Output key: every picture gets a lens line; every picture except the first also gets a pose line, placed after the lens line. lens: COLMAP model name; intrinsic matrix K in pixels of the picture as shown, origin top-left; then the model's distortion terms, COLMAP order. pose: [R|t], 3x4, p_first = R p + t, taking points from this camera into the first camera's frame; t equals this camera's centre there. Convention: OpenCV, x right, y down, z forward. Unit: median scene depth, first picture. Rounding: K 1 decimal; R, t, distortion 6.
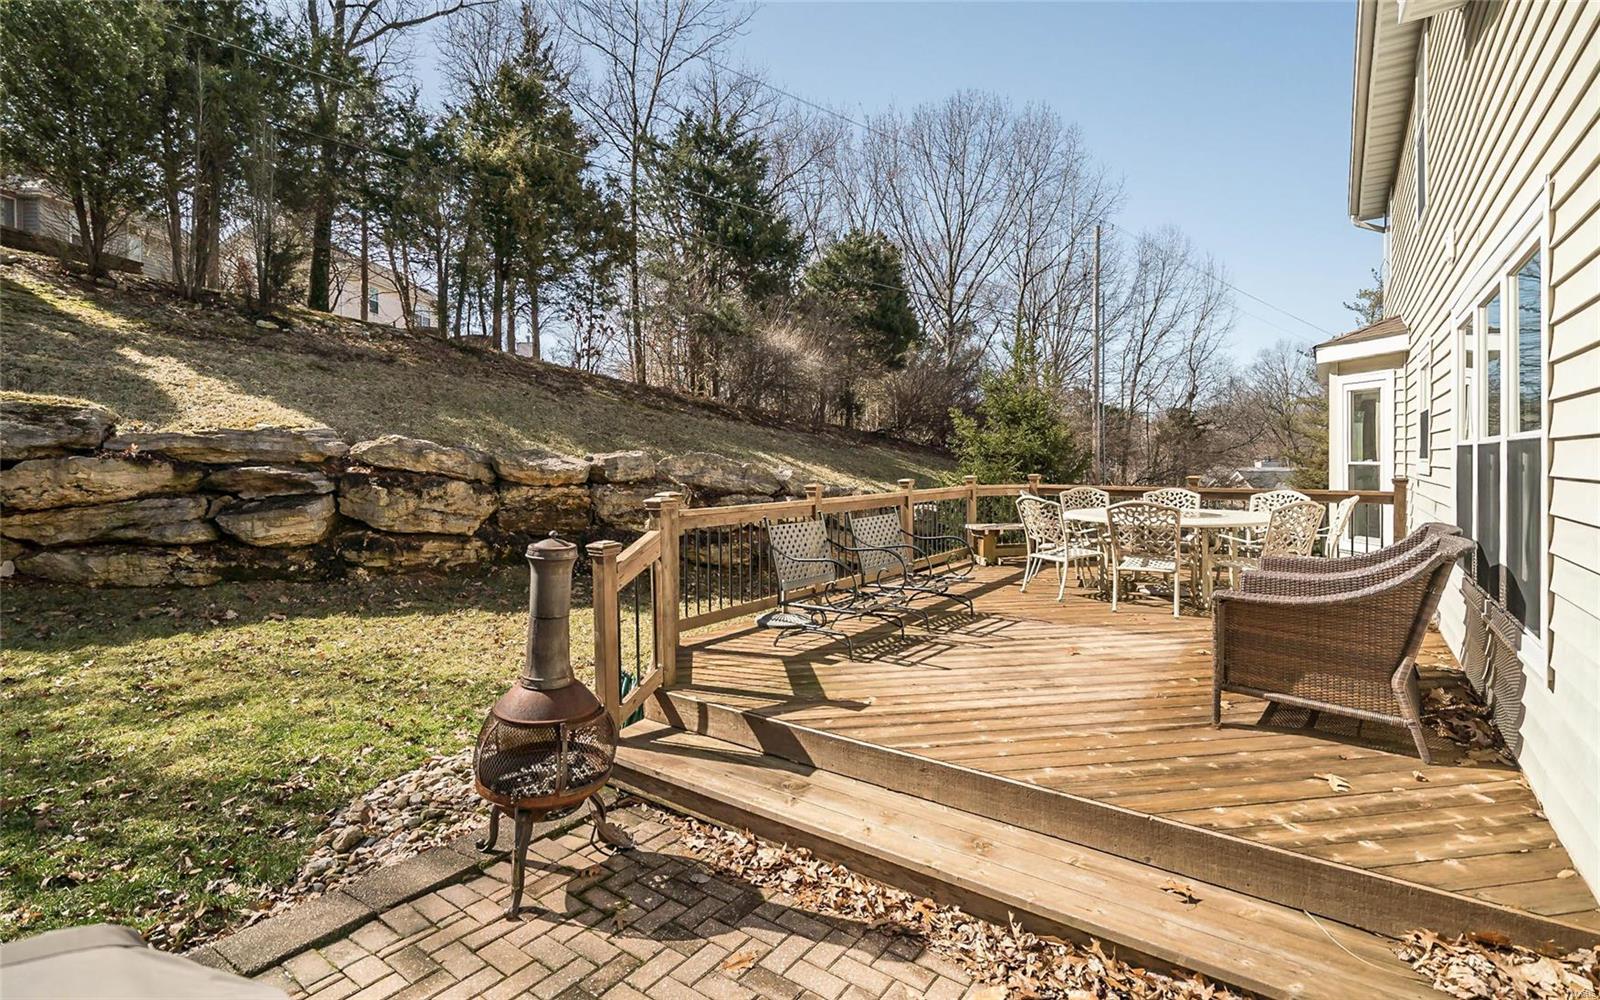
lens RADIAL K [[730.5, 0, 801.7], [0, 730.5, 463.3], [0, 0, 1]] dist [-0.001060, 0.001880]
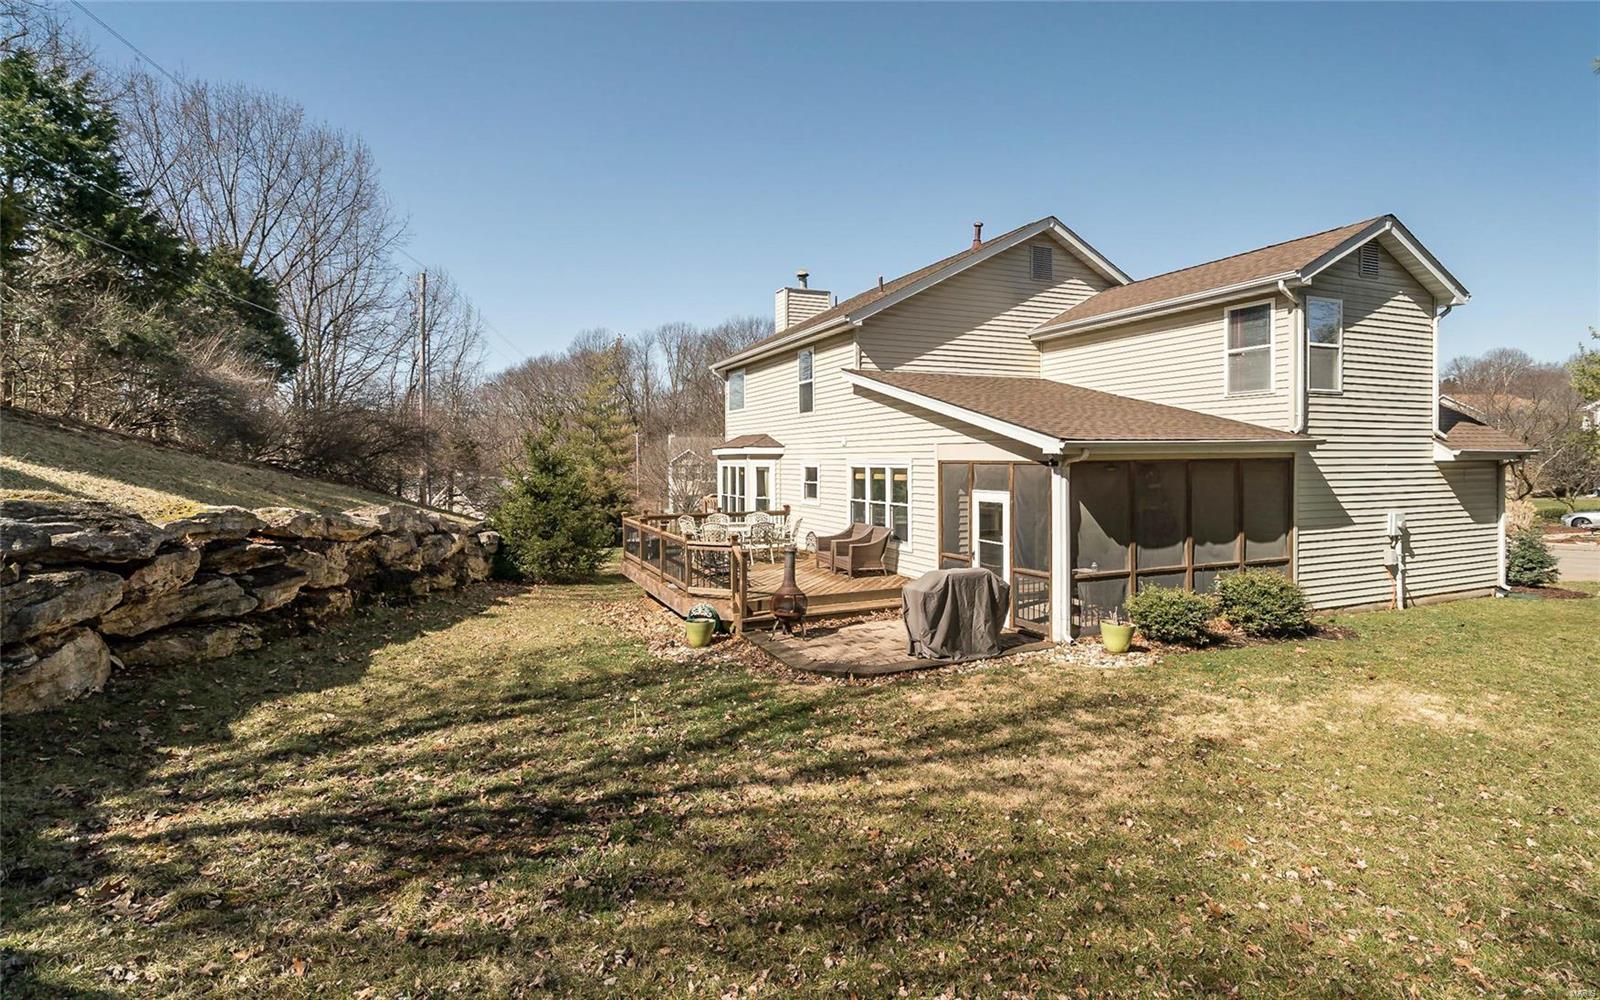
lens RADIAL K [[772.2, 0, 800.9], [0, 772.2, 492.0], [0, 0, 1]] dist [0.001636, 0.000263]
pose [[0.491125, -0.039281, 0.870203, -1.084125], [0.009682, 0.999167, 0.039638, -0.093055], [-0.871035, -0.011042, 0.491096, -0.276662]]
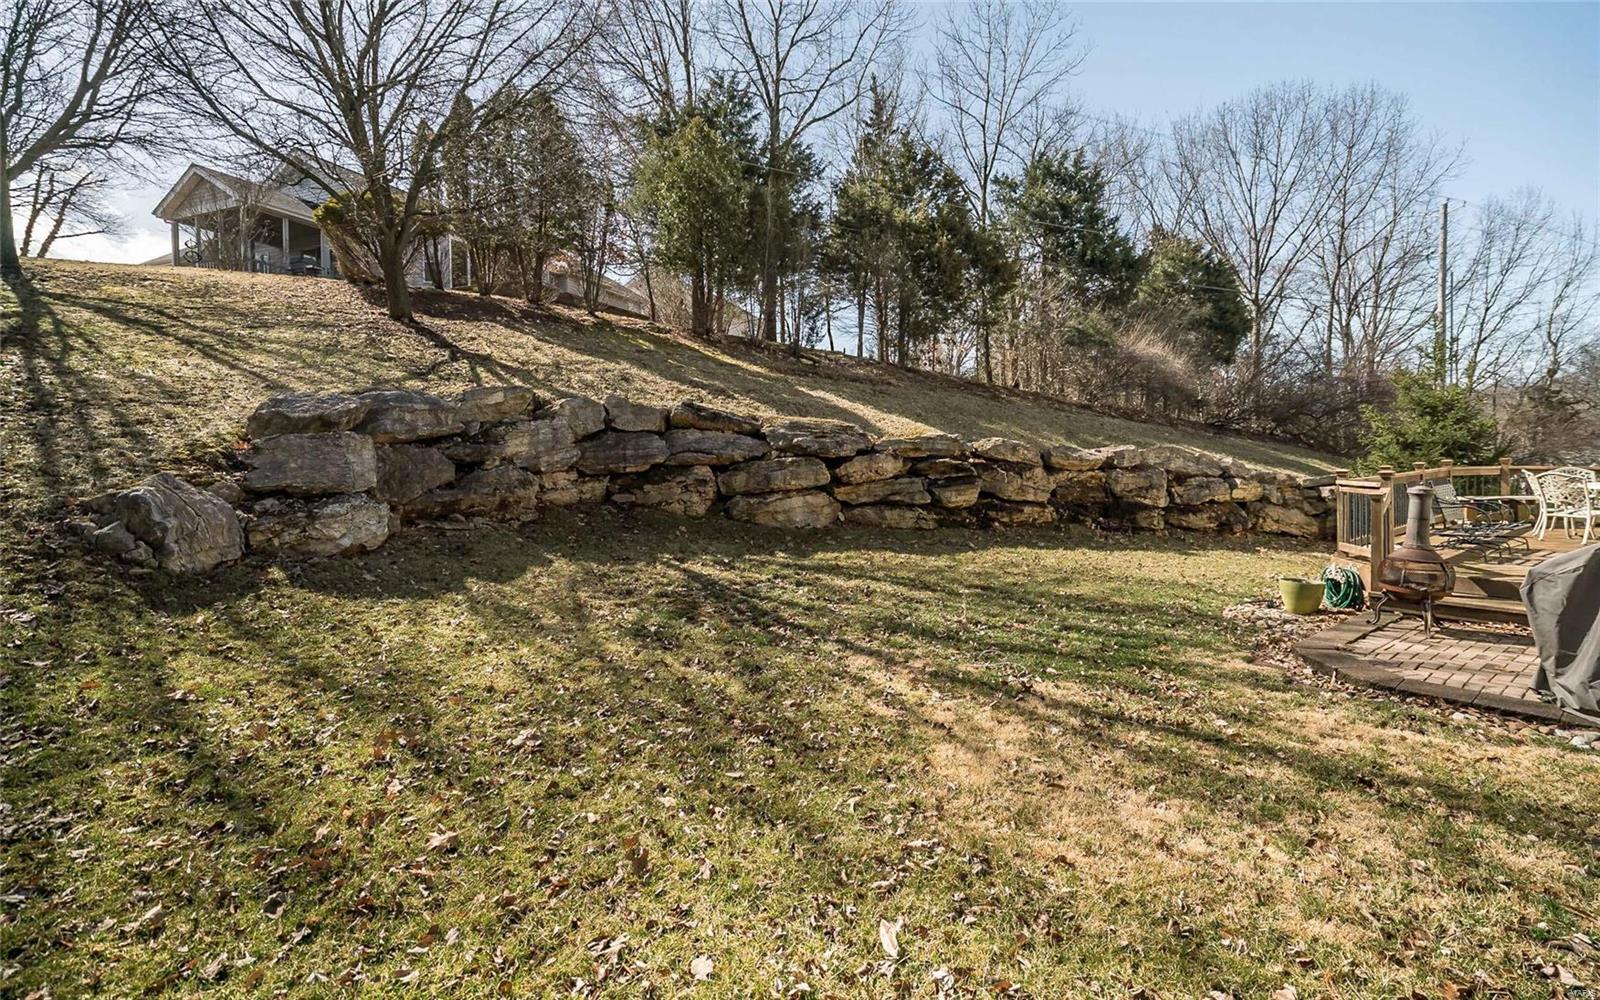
lens RADIAL K [[730.5, 0, 794.6], [0, 730.5, 459.5], [0, 0, 1]] dist [-0.001060, 0.001880]
pose [[0.960523, -0.011150, -0.277978, -0.480700], [0.012881, 0.999907, 0.004402, -0.004567], [0.277903, -0.007809, 0.960577, -0.534871]]
